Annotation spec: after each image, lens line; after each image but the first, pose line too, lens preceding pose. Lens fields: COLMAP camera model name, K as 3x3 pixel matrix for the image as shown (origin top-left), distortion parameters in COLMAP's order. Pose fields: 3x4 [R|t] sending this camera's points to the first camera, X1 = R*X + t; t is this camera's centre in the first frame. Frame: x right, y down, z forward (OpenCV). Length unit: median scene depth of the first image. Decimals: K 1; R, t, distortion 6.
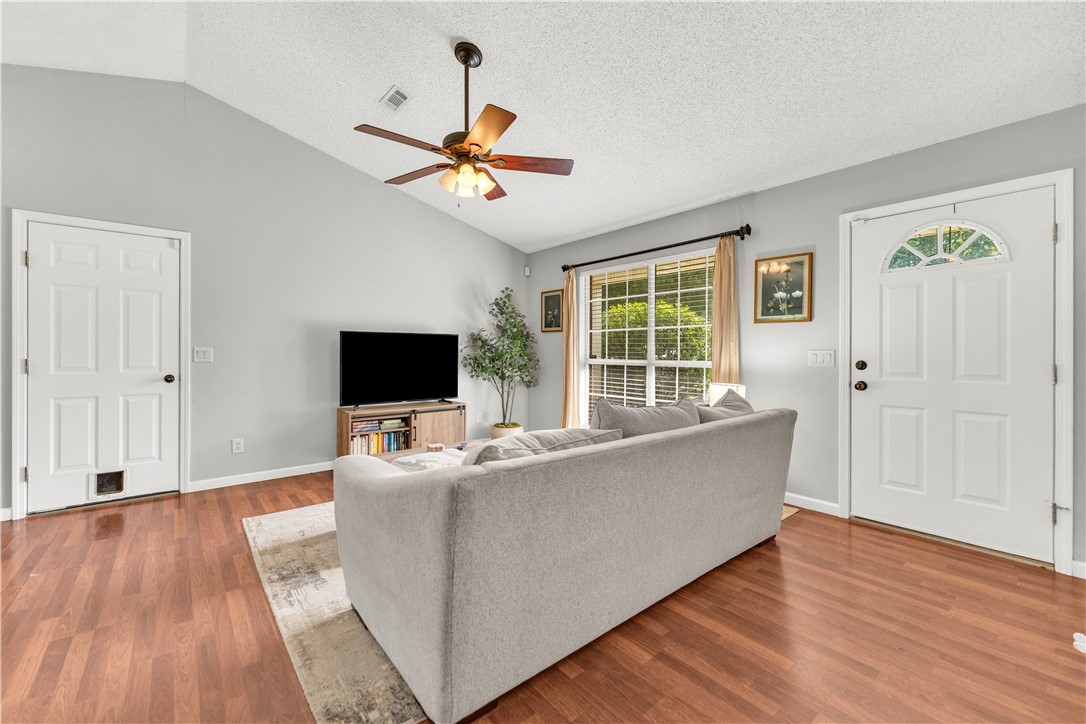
lens RADIAL K [[442.7, 0, 535.7], [0, 442.7, 359.5], [0, 0, 1]] dist [0.001383, 0.002260]
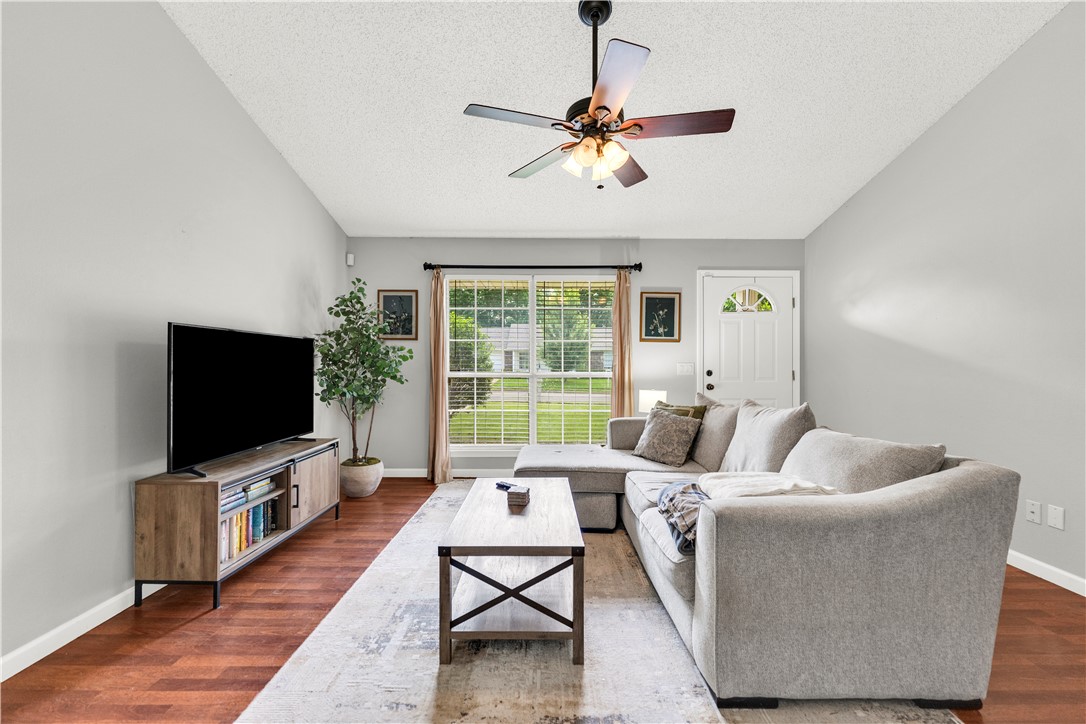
lens RADIAL K [[442.7, 0, 551.1], [0, 442.7, 364.0], [0, 0, 1]] dist [0.001383, 0.002260]
pose [[0.628920, 0.001880, 0.777467, -0.768130], [0.013289, 0.999825, -0.013167, -0.005864], [-0.777356, 0.018612, 0.628785, 0.483956]]
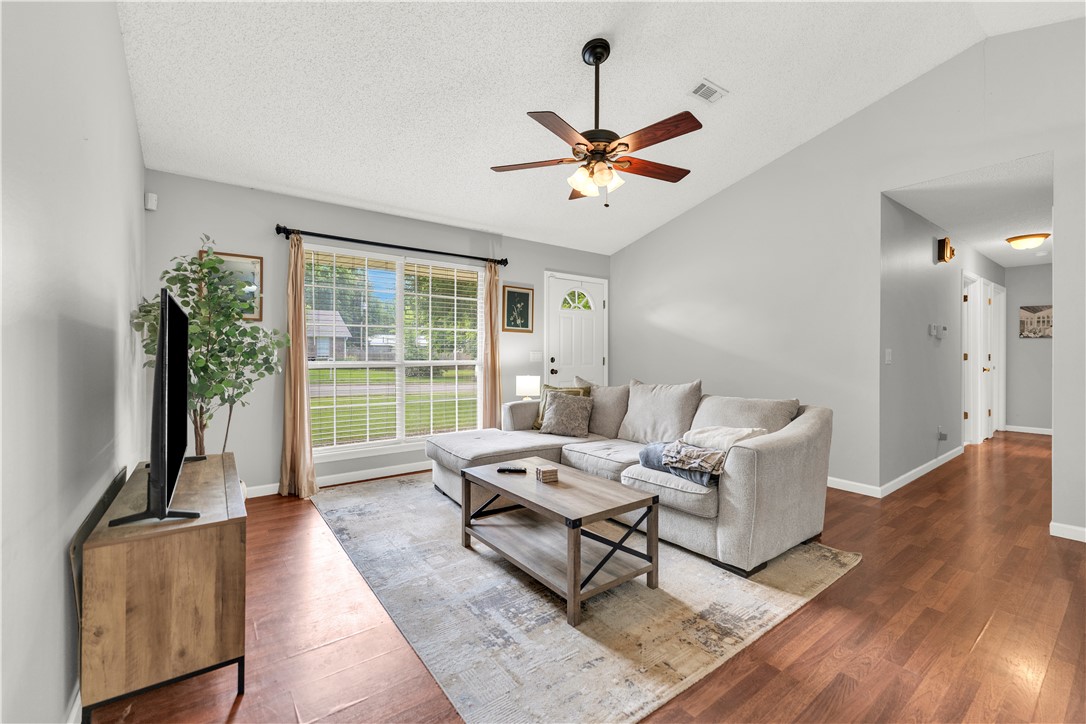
lens RADIAL K [[442.7, 0, 549.3], [0, 442.7, 355.7], [0, 0, 1]] dist [0.001383, 0.002260]
pose [[0.042332, -0.007443, 0.999076, -1.030827], [0.014954, 0.999865, 0.006816, -0.016208], [-0.998992, 0.014652, 0.042437, 0.953200]]
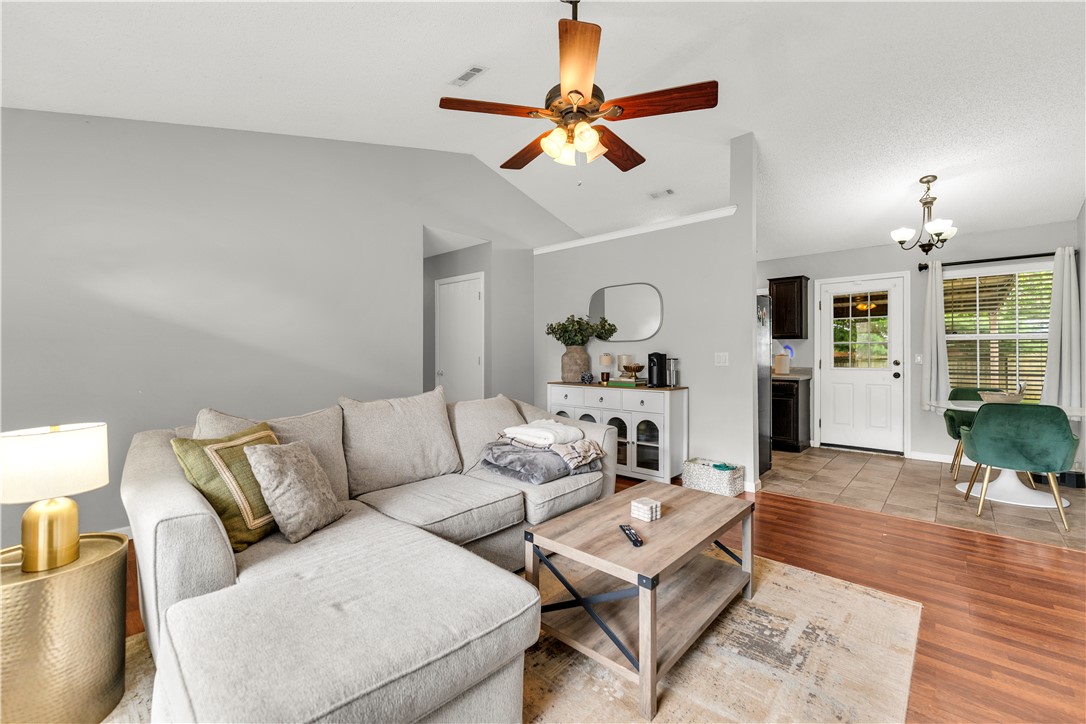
lens RADIAL K [[442.7, 0, 521.7], [0, 442.7, 353.6], [0, 0, 1]] dist [0.001383, 0.002260]
pose [[-0.995456, -0.002852, -0.095179, 0.011763], [-0.004248, 0.999886, 0.014474, -0.030353], [0.095127, 0.014812, -0.995355, 1.610979]]
